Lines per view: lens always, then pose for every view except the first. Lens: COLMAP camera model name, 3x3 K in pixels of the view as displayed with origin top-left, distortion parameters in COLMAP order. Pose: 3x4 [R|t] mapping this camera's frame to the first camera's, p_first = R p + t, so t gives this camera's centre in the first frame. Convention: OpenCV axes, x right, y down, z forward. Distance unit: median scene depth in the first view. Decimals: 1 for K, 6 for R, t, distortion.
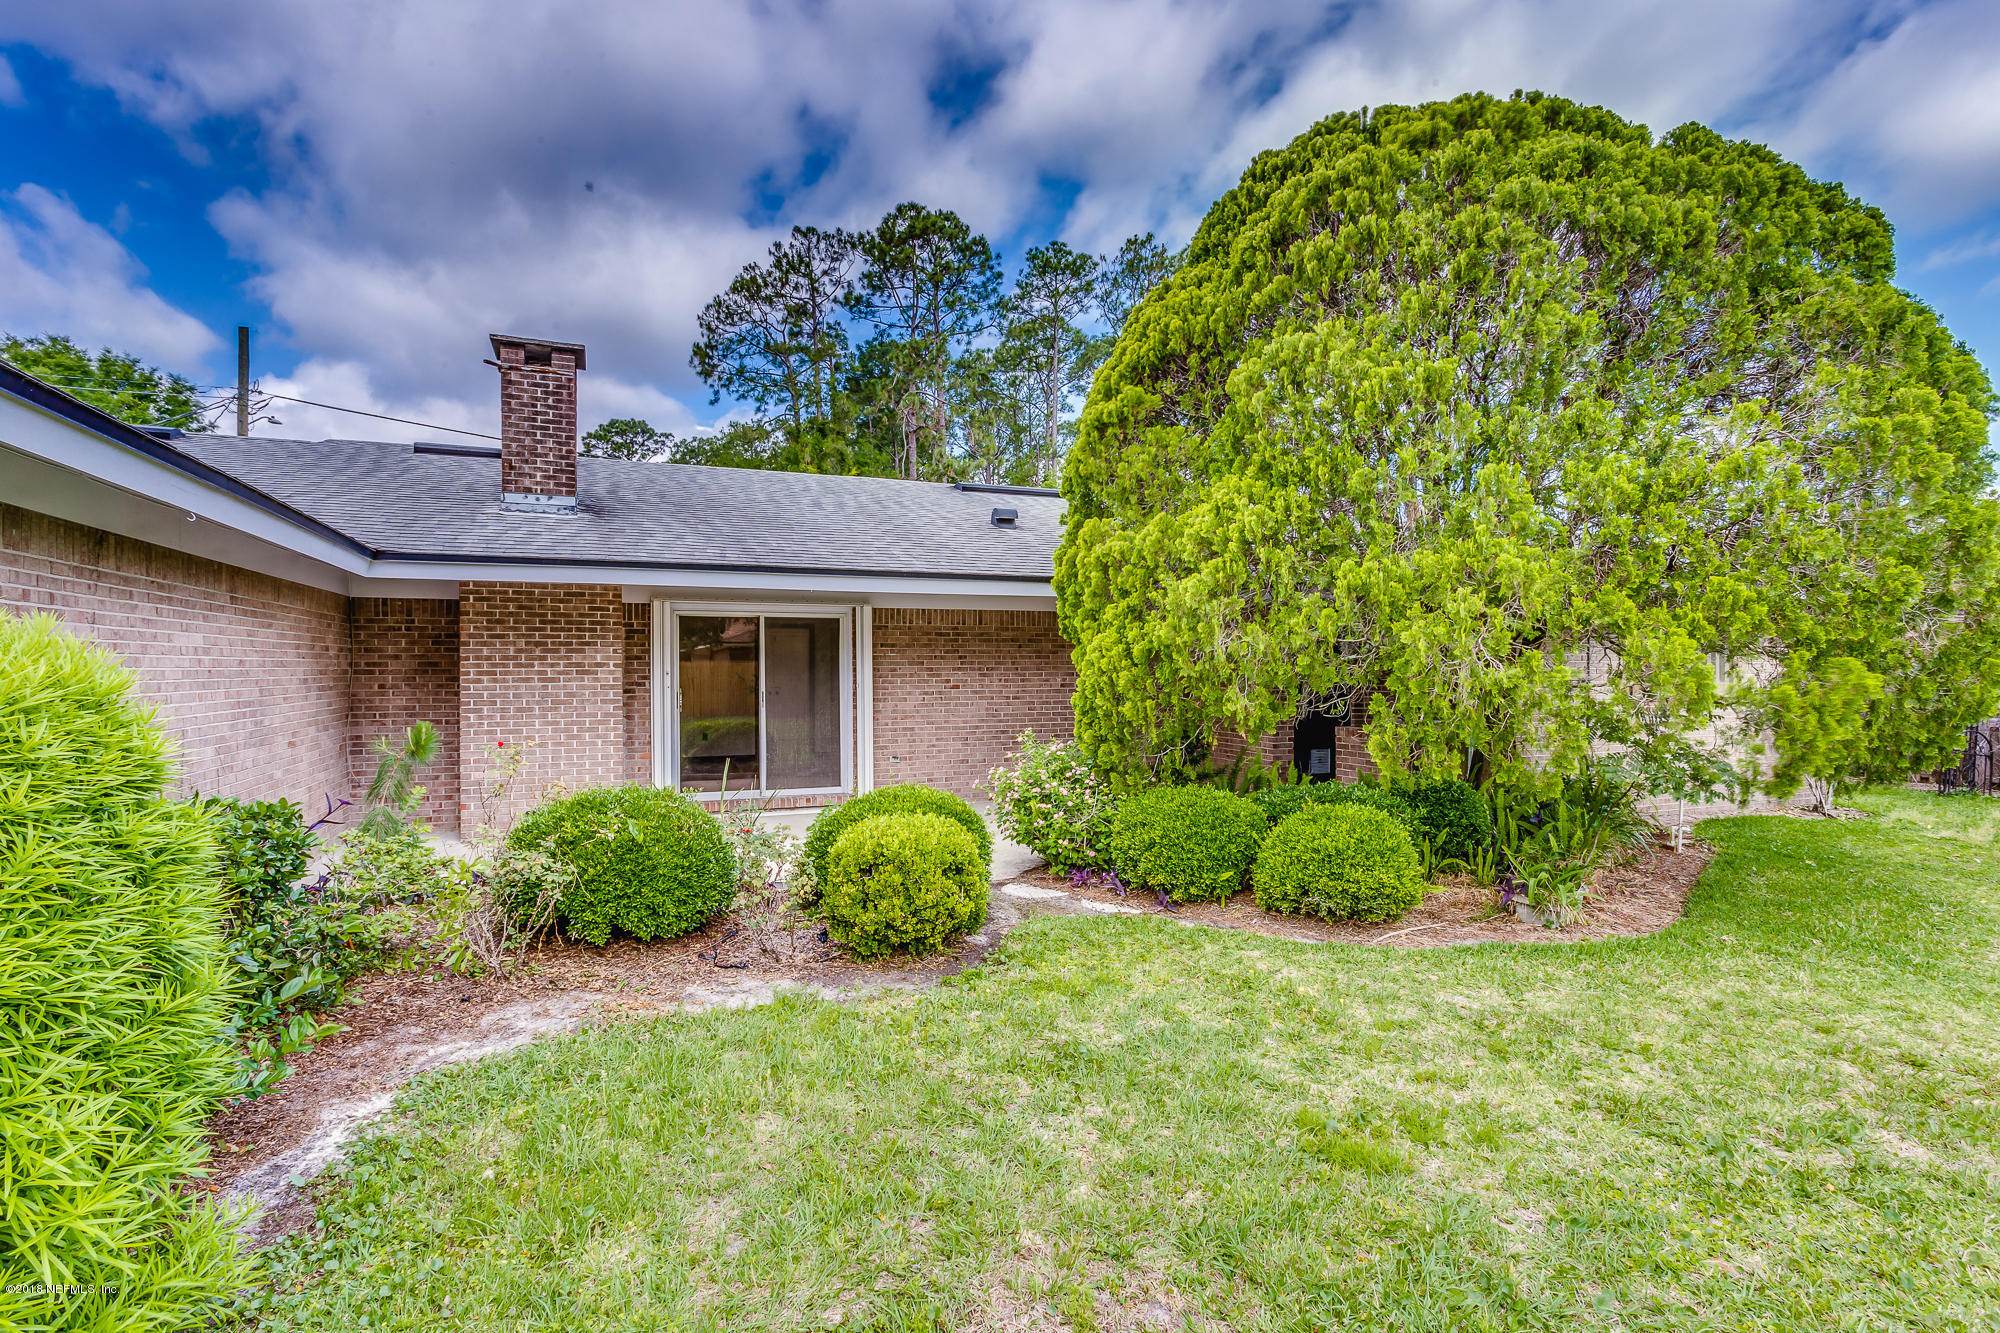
lens RADIAL K [[955.2, 0, 1000.0], [0, 955.2, 666.5], [0, 0, 1]] dist [0.001091, -0.000235]
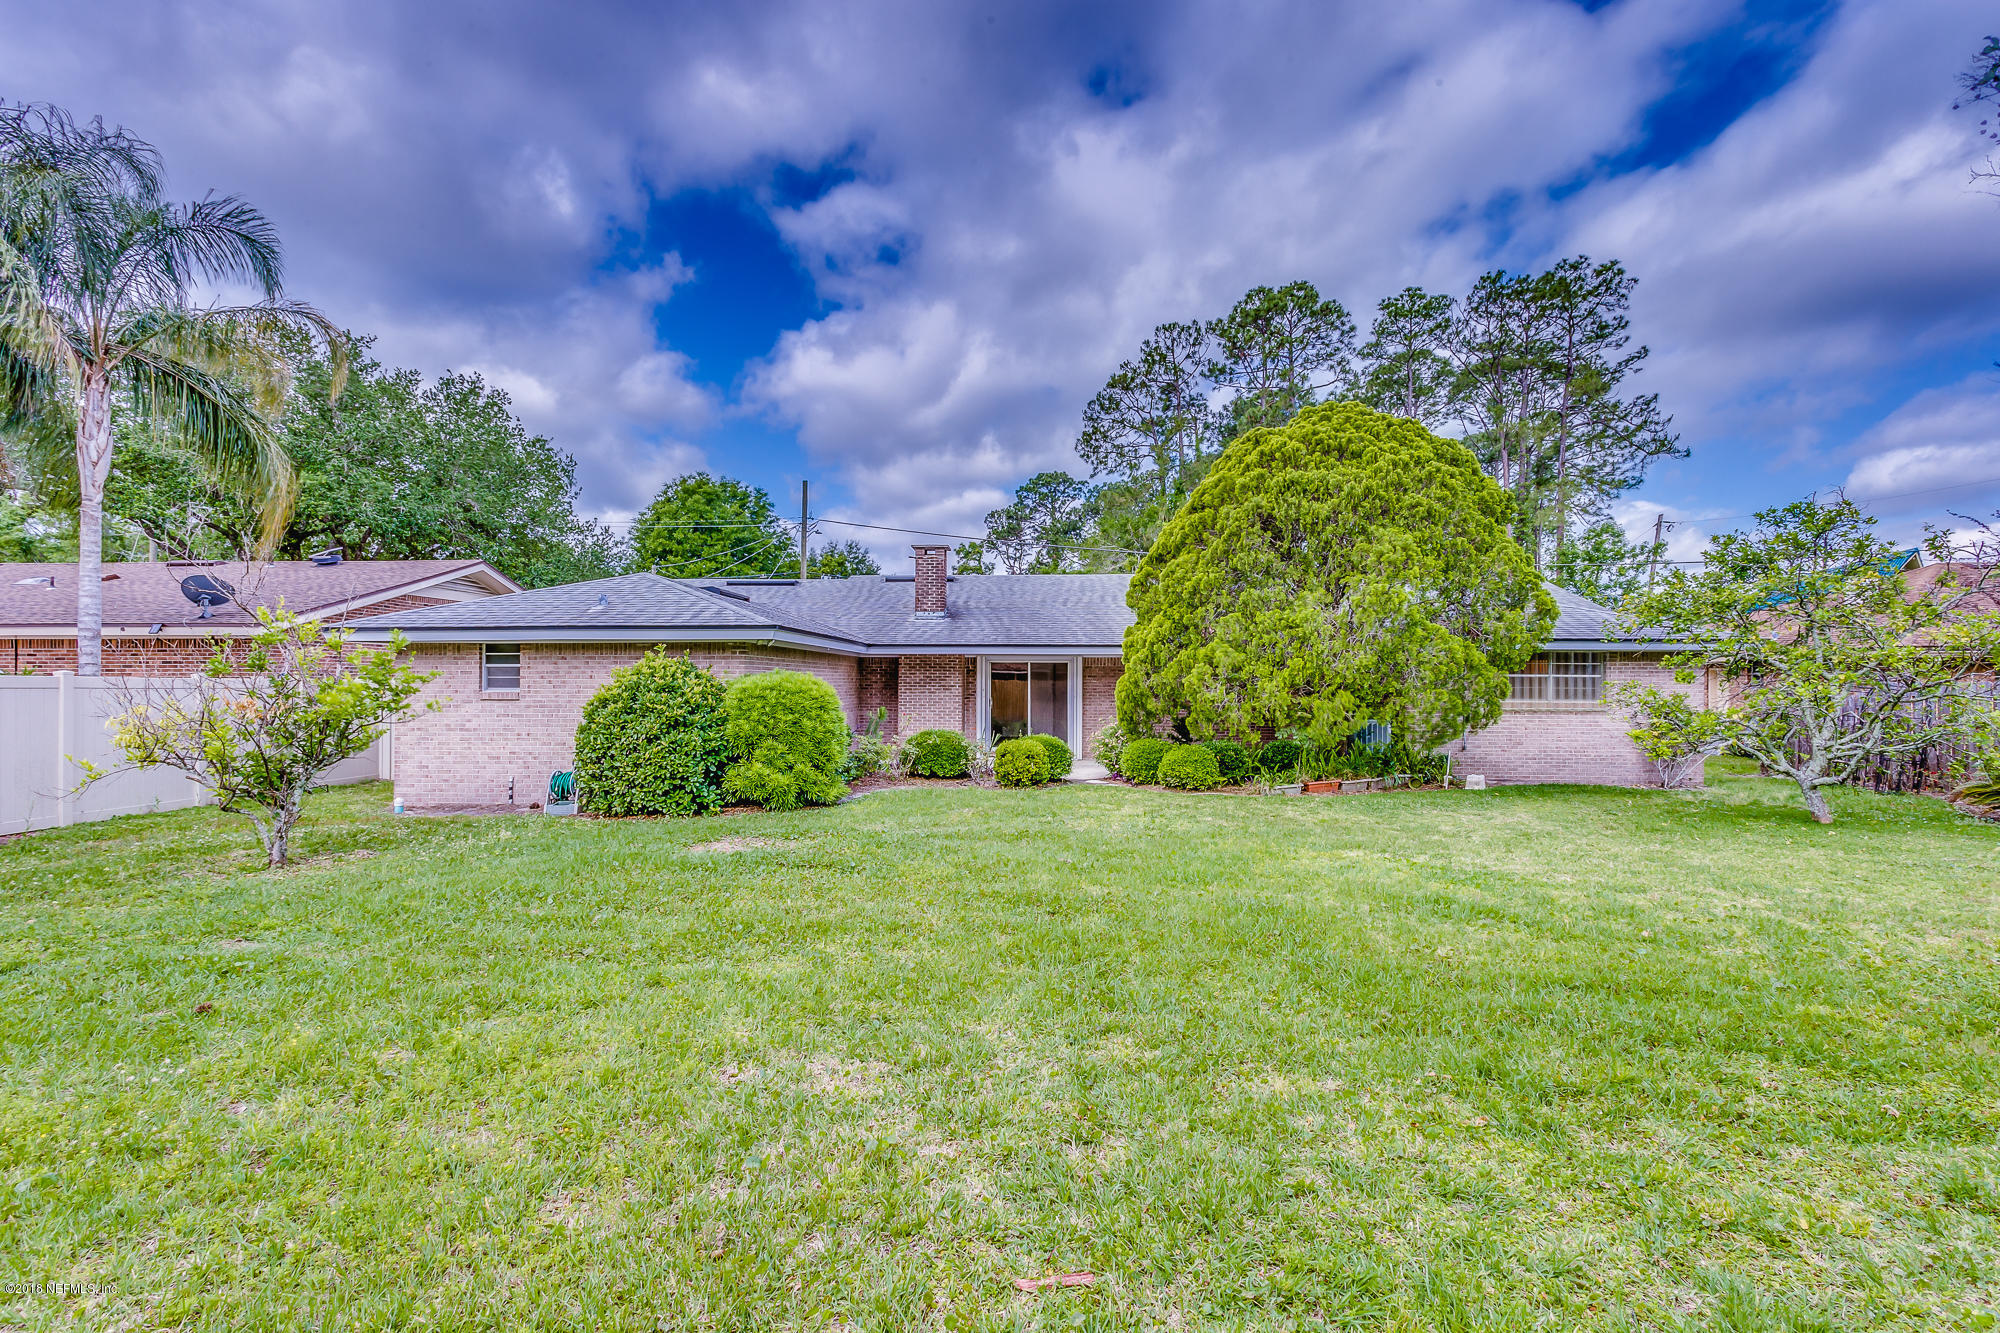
lens RADIAL K [[955.2, 0, 1000.0], [0, 955.2, 666.5], [0, 0, 1]] dist [0.001091, -0.000235]
pose [[0.903777, -0.001067, -0.428003, 0.133088], [-0.006142, 0.999862, -0.015463, -0.002927], [0.427960, 0.016605, 0.903645, -0.203660]]
